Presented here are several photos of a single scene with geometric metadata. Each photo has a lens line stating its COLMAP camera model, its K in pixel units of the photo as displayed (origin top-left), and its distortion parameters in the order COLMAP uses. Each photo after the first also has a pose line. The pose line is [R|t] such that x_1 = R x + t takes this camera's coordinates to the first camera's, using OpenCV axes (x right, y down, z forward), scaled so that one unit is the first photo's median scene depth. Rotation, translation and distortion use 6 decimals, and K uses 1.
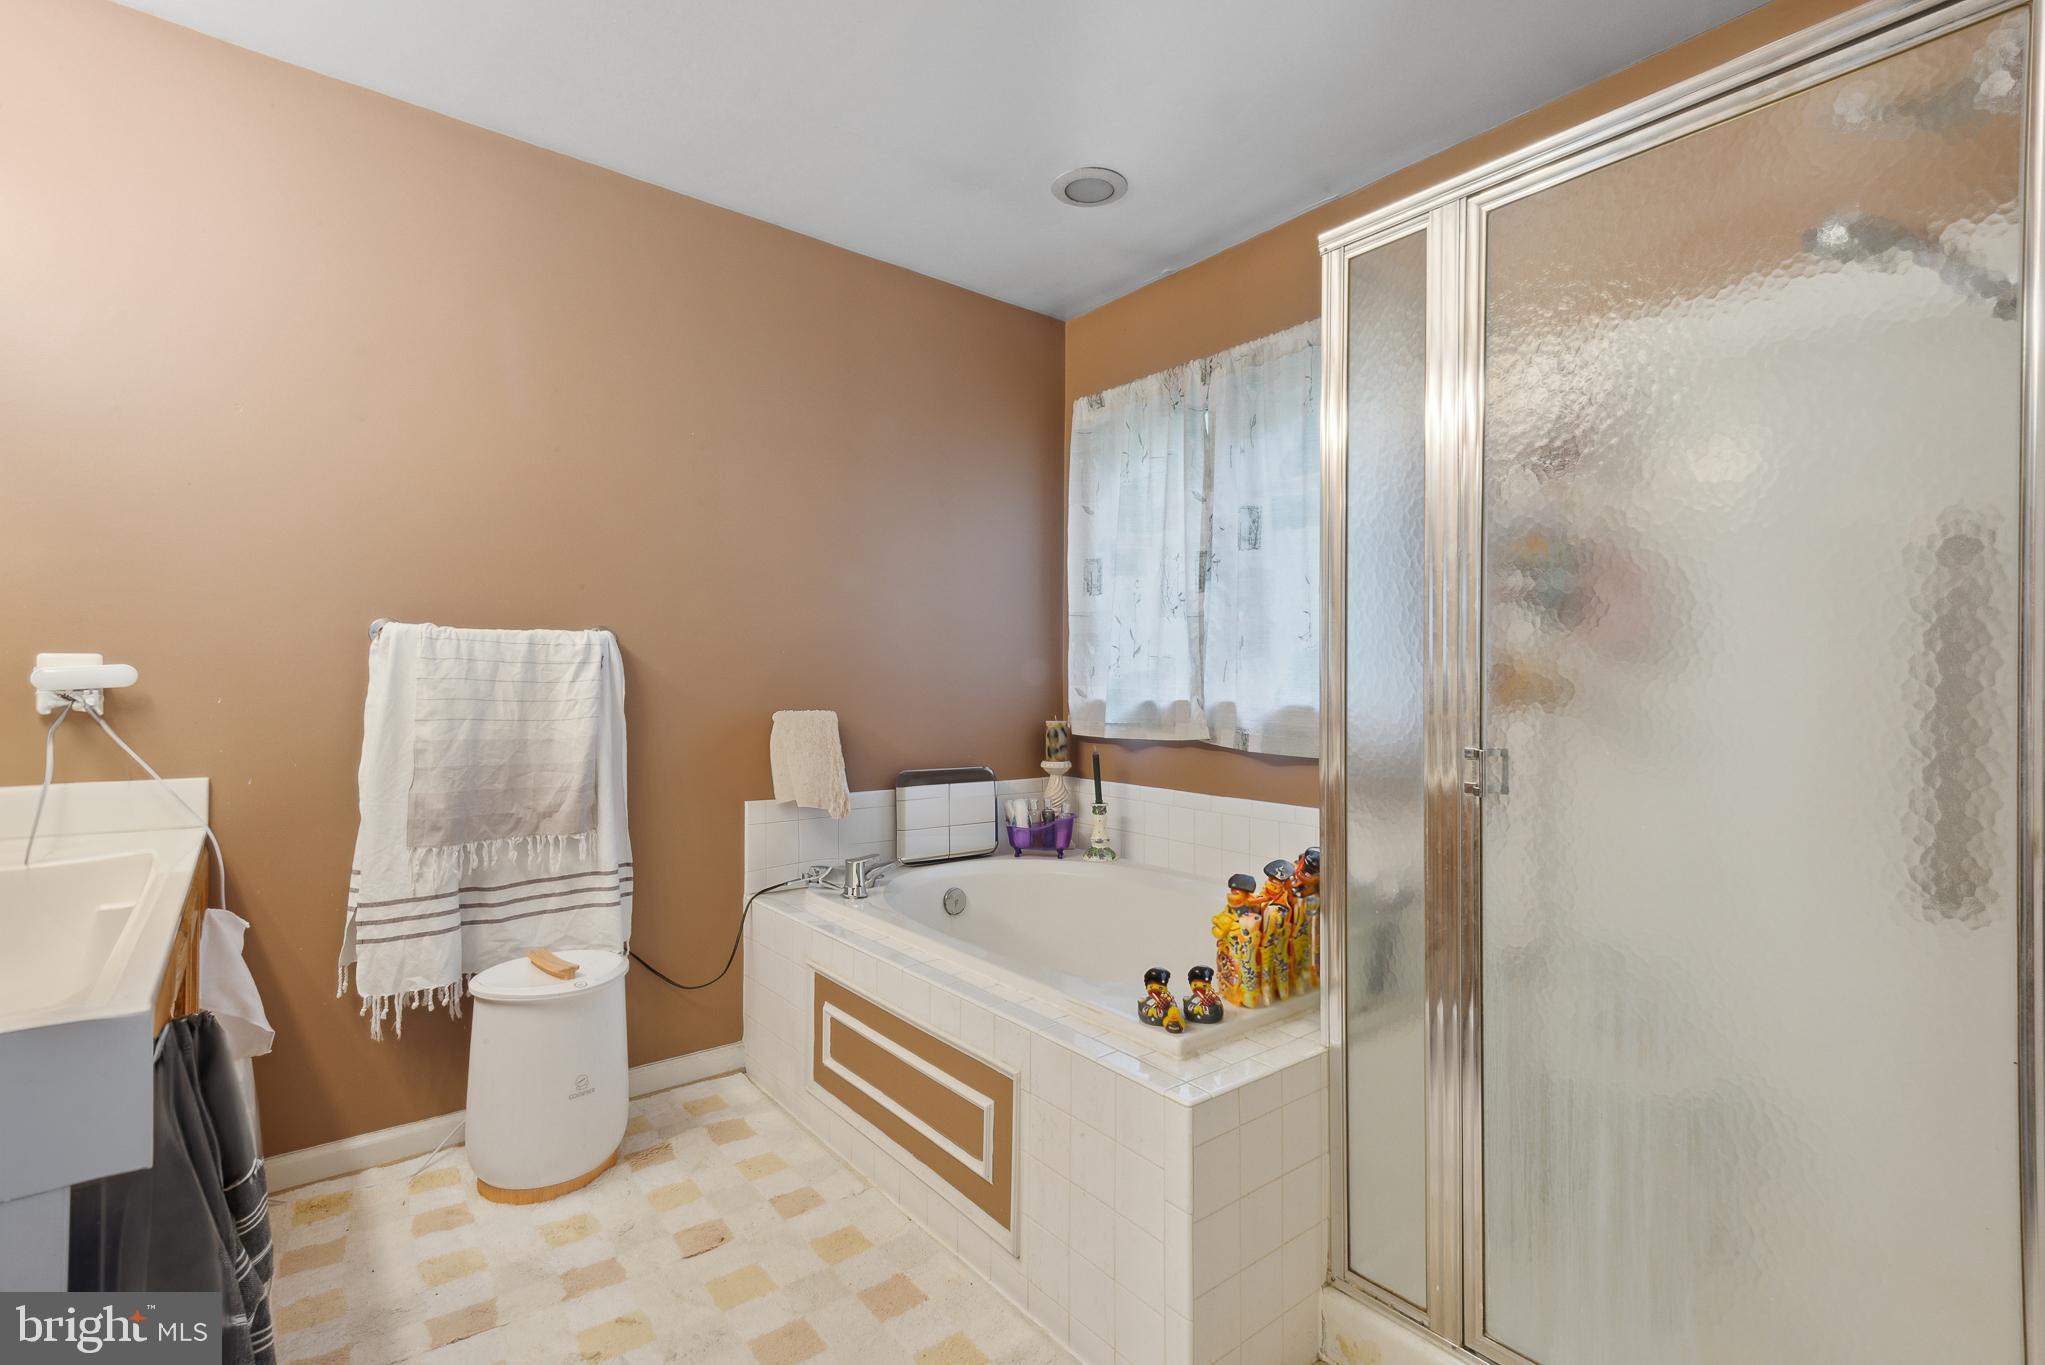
lens RADIAL K [[929.1, 0, 1024.5], [0, 929.1, 681.6], [0, 0, 1]] dist [0.015779, -0.000599]
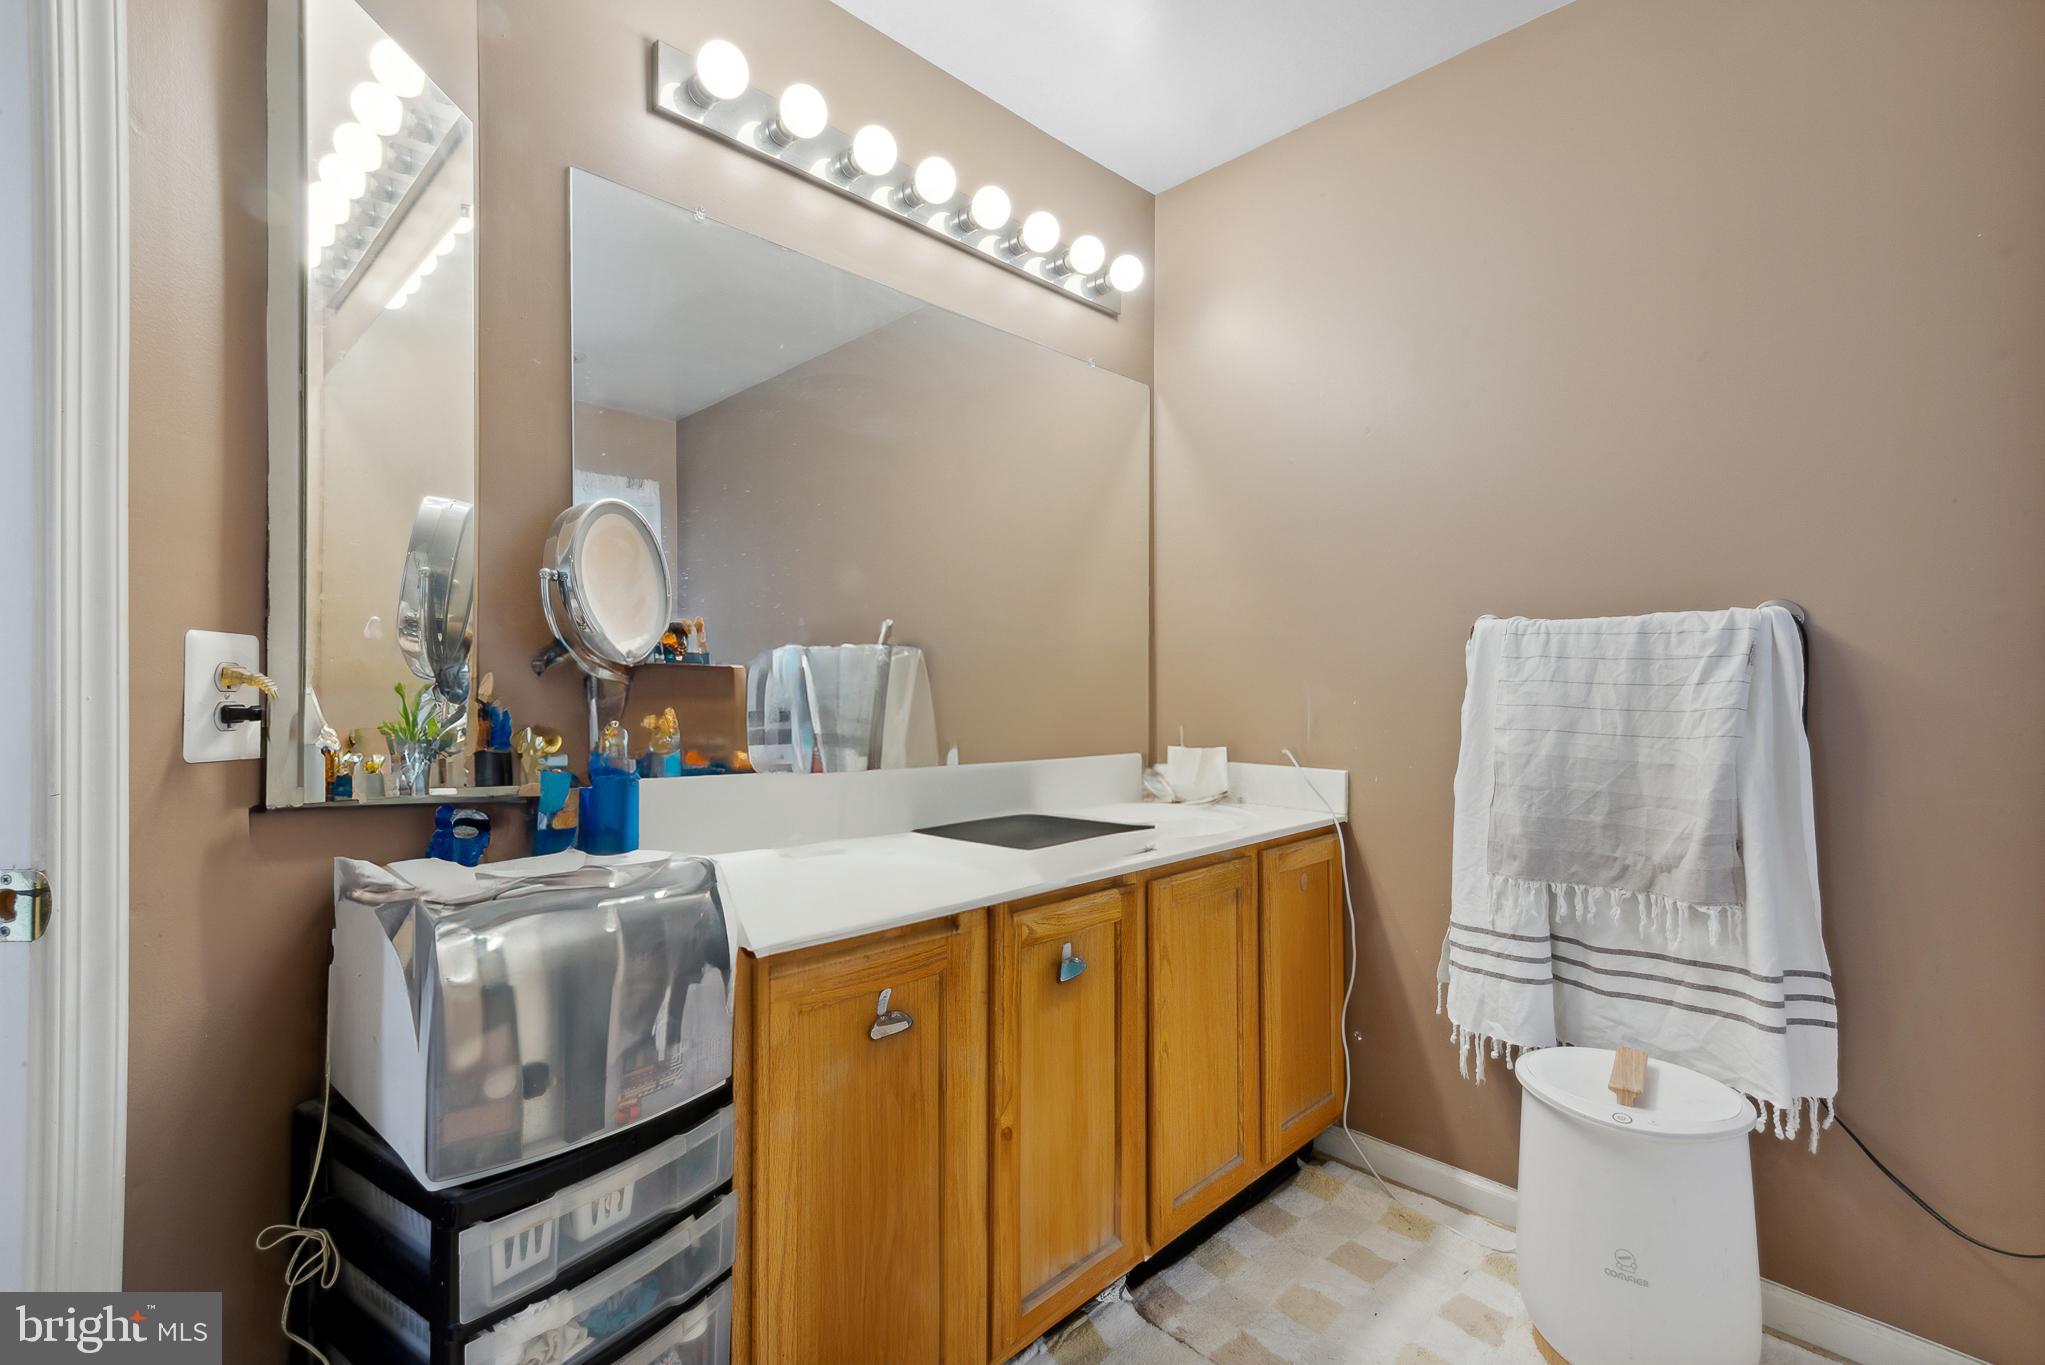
lens RADIAL K [[929.1, 0, 1022.4], [0, 929.1, 678.1], [0, 0, 1]] dist [0.015779, -0.000599]
pose [[0.105480, -0.008591, -0.994384, 0.162317], [0.003001, 0.999961, -0.008320, -0.000024], [0.994417, -0.002106, 0.105502, 0.441729]]
